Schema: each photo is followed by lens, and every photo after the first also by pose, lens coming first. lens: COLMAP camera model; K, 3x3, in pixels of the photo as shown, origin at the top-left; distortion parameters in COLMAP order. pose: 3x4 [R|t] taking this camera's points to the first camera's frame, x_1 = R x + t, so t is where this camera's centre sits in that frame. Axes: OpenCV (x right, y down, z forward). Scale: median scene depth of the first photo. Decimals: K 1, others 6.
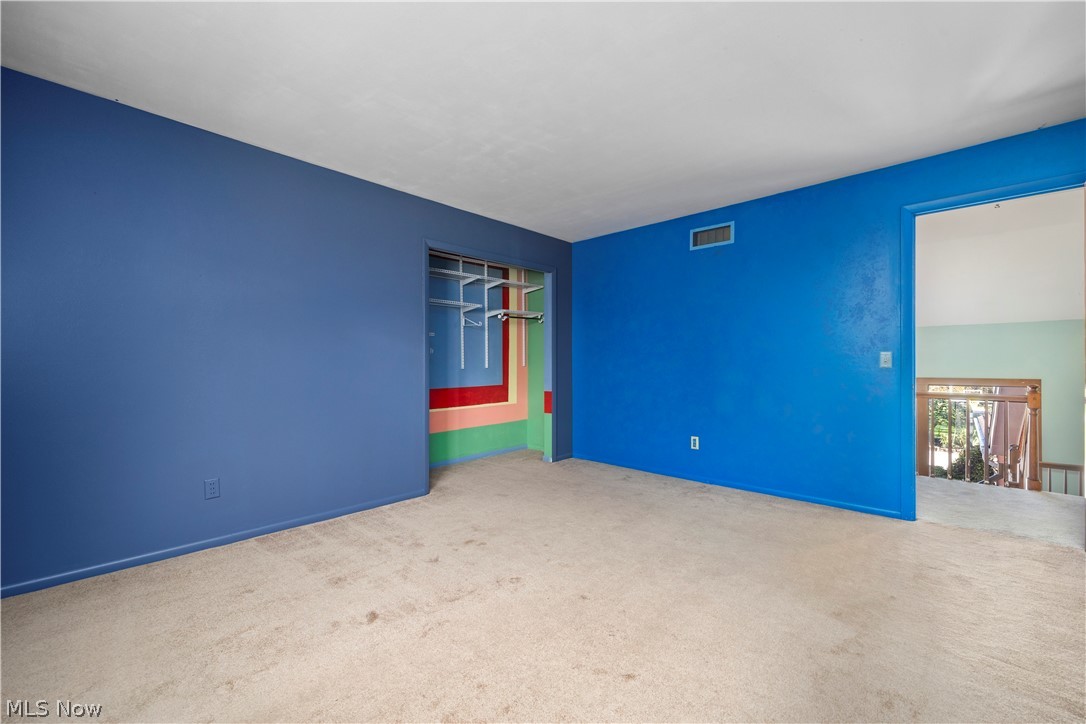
lens RADIAL K [[421.5, 0, 545.8], [0, 421.5, 360.1], [0, 0, 1]] dist [-0.000324, -0.000200]
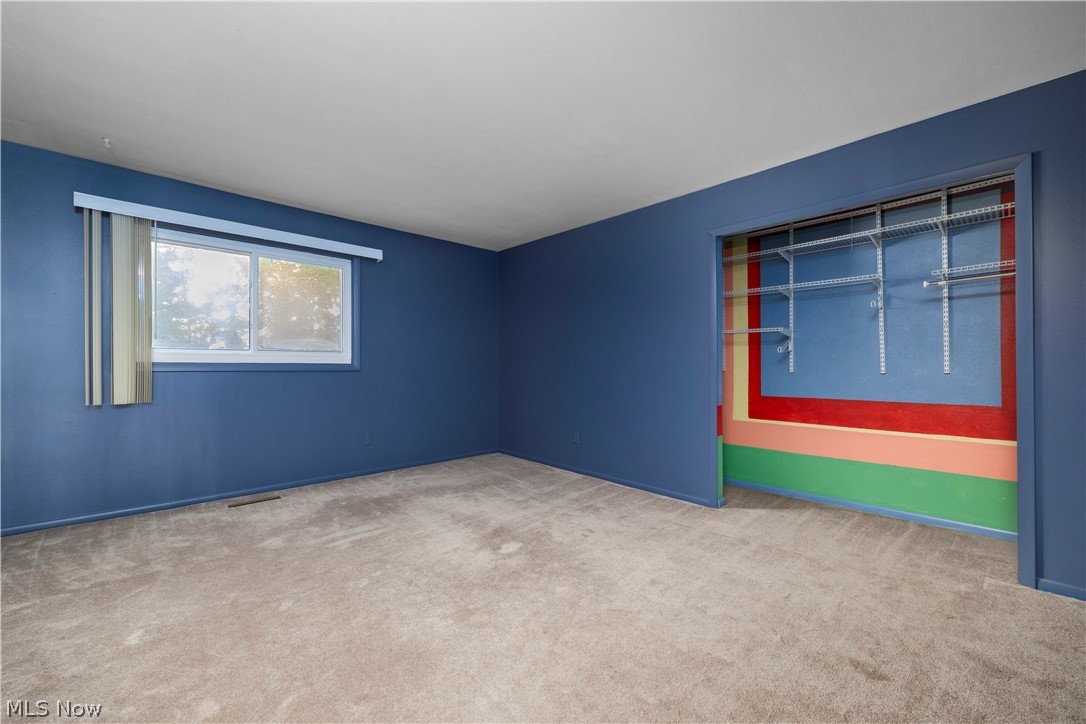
lens RADIAL K [[421.5, 0, 545.8], [0, 421.5, 360.1], [0, 0, 1]] dist [-0.000324, -0.000200]
pose [[-0.029395, -0.002356, -0.999565, 0.560439], [0.003185, 0.999992, -0.002451, -0.000978], [0.999563, -0.003255, -0.029387, 0.575557]]
